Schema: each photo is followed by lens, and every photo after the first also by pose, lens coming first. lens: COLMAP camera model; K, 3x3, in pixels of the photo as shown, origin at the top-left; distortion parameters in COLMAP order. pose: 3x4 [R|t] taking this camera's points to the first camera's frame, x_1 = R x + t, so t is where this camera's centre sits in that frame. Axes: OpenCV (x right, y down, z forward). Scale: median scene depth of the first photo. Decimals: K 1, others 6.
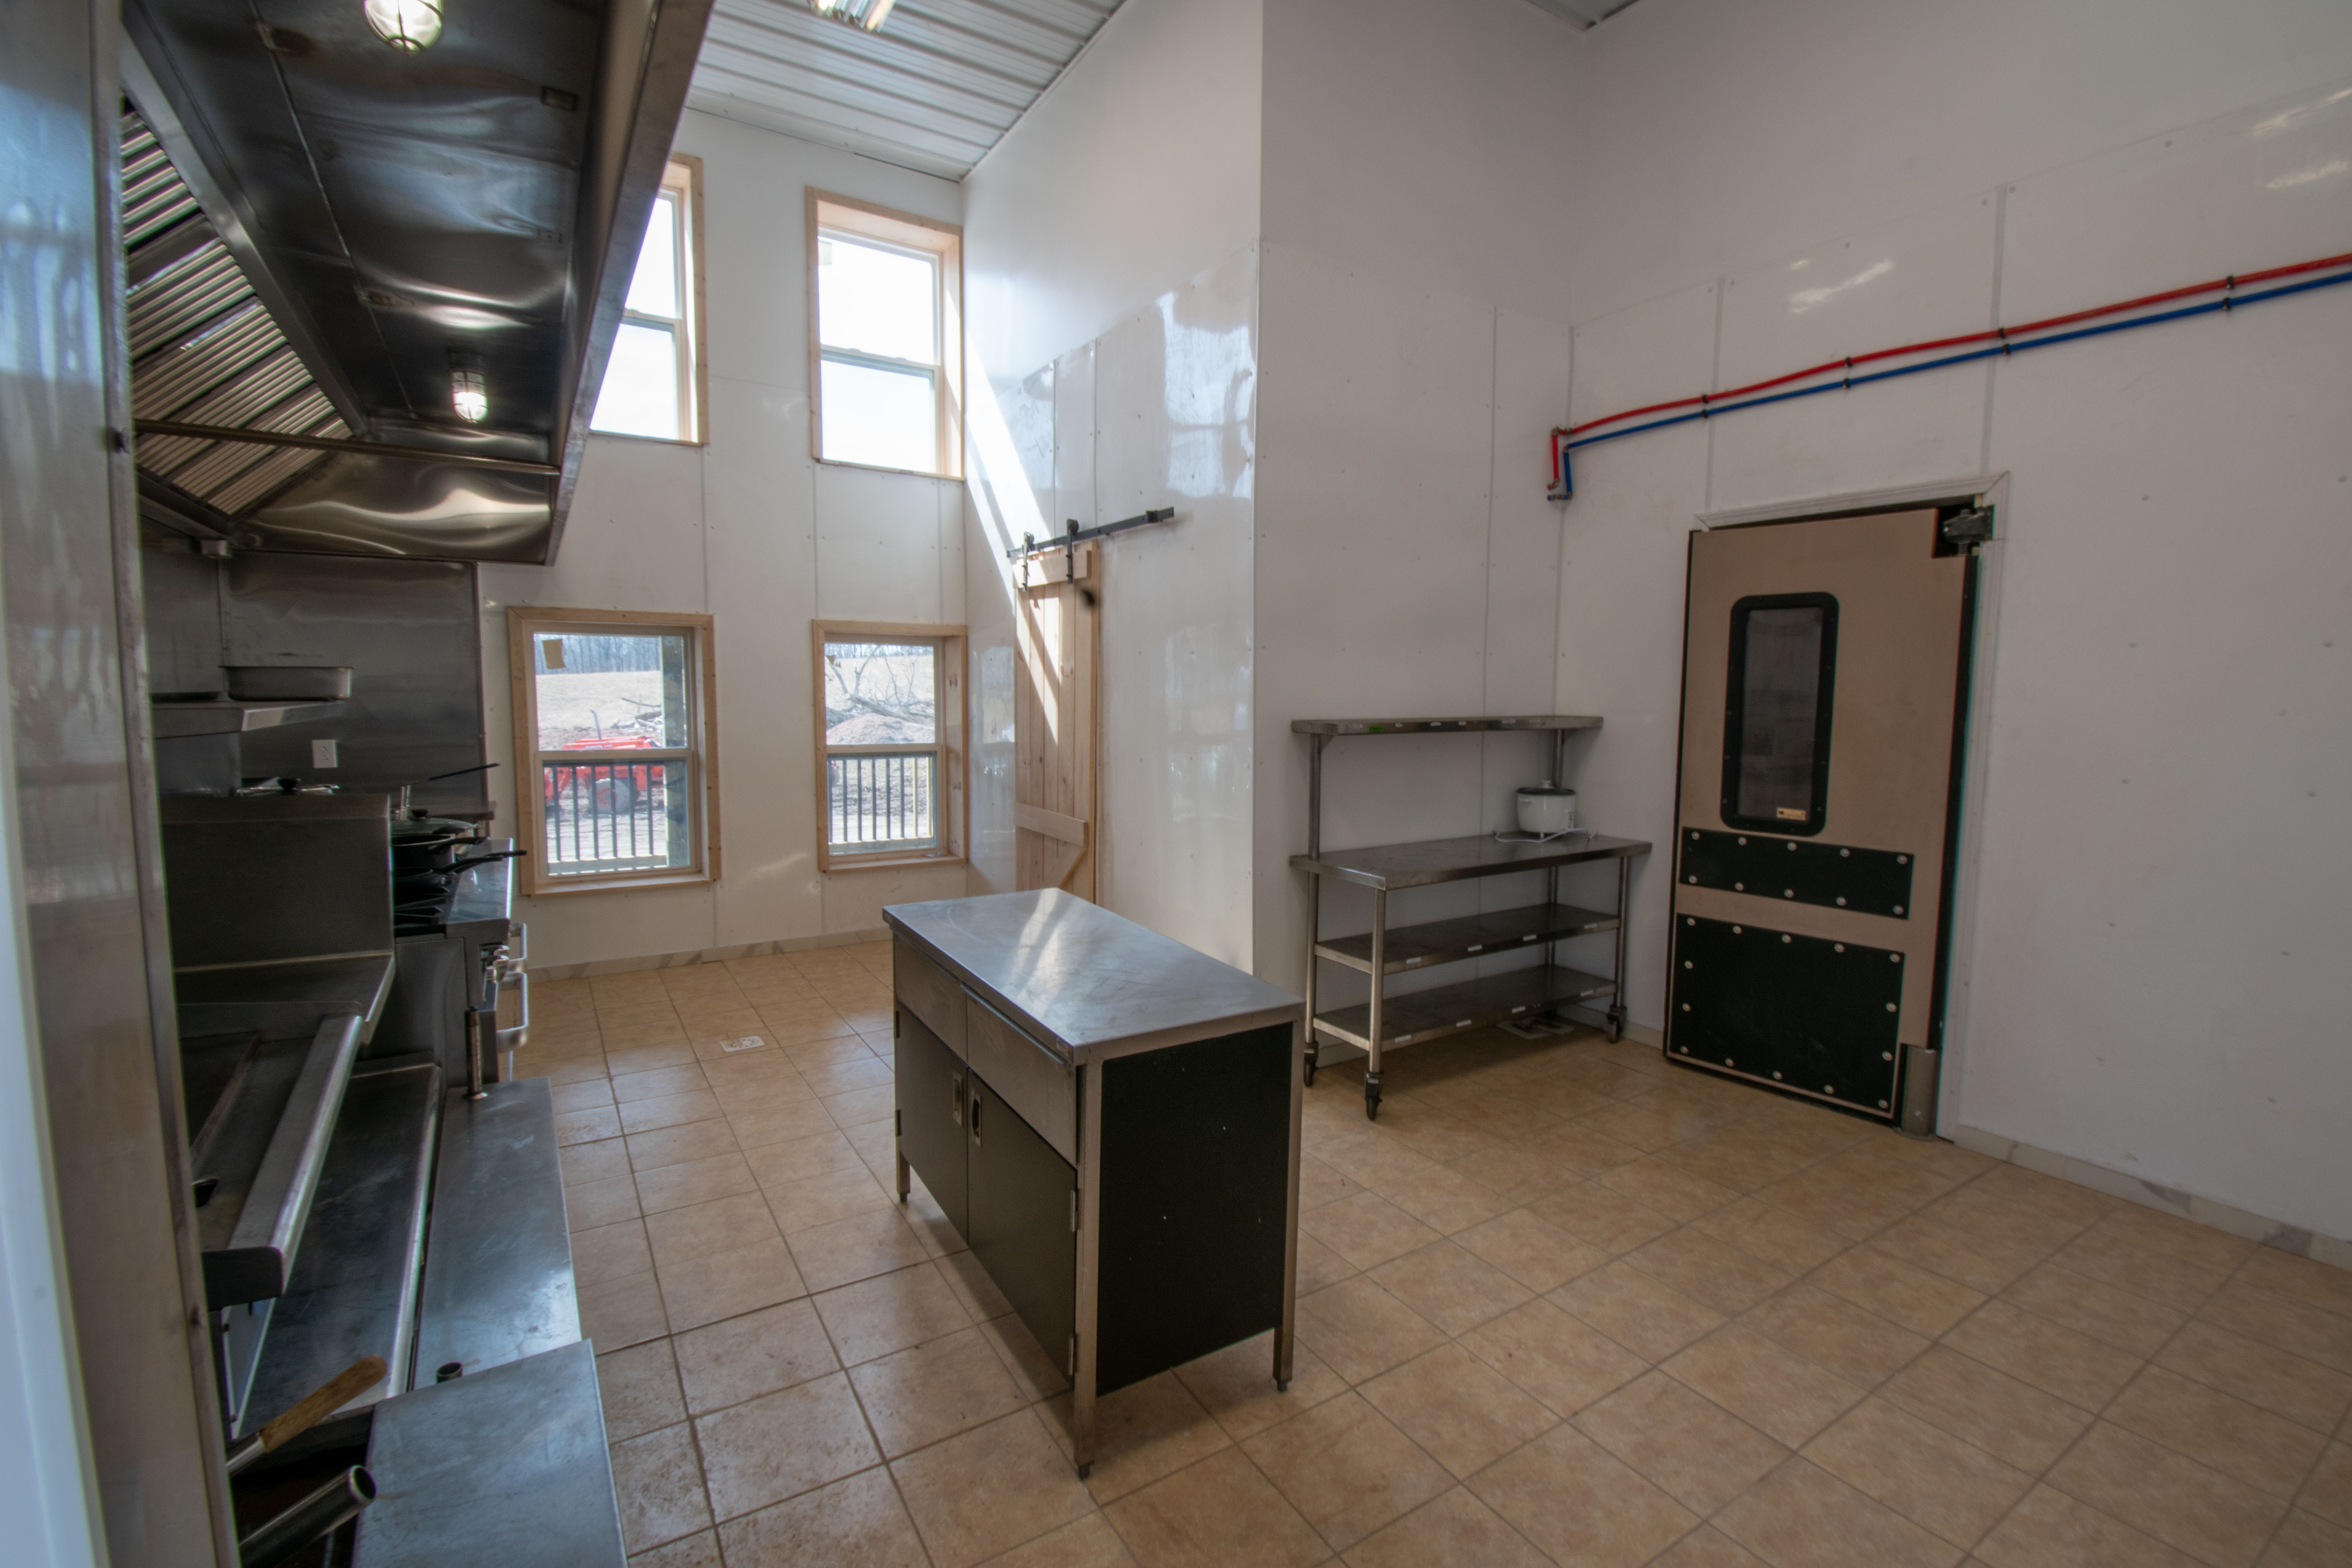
lens RADIAL K [[1035.9, 0, 1175.0], [0, 1035.9, 779.4], [0, 0, 1]] dist [0.021828, -0.022941]
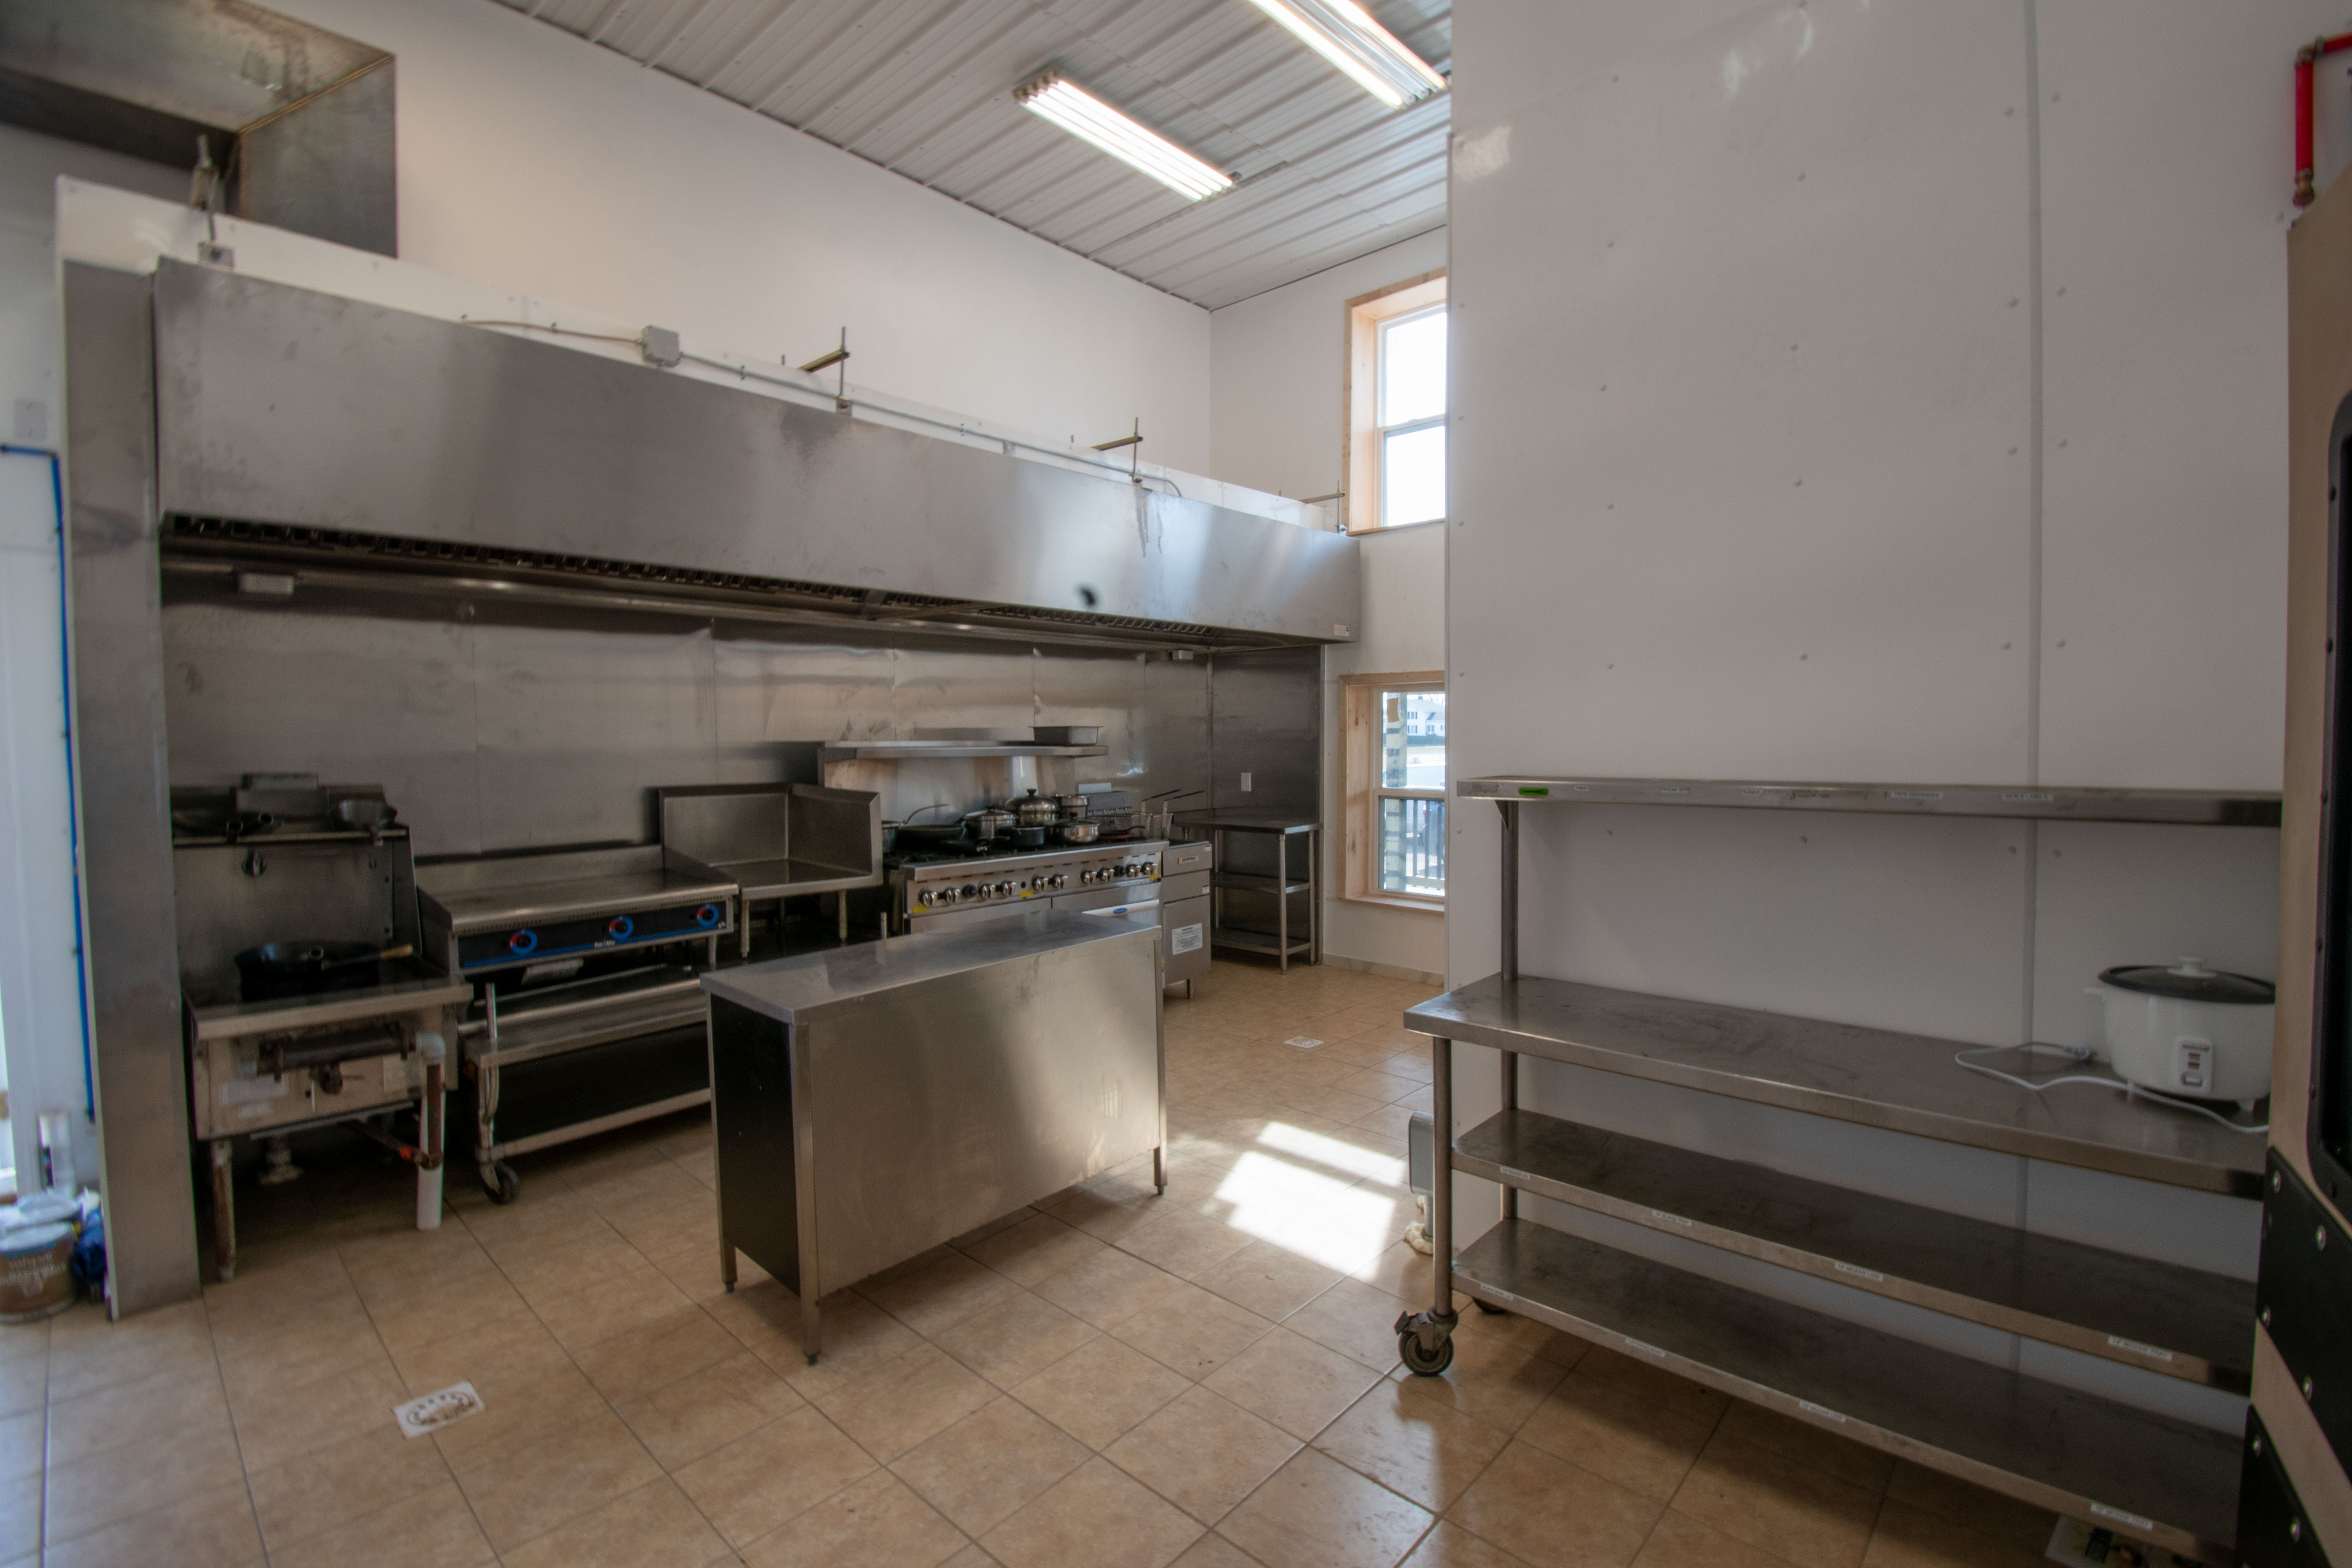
lens RADIAL K [[1035.9, 0, 1175.0], [0, 1035.9, 779.4], [0, 0, 1]] dist [0.021828, -0.022941]
pose [[0.251665, 0.031259, -0.967310, 0.660943], [-0.074239, 0.997157, 0.012908, -0.042659], [0.964963, 0.068564, 0.253270, 0.550836]]
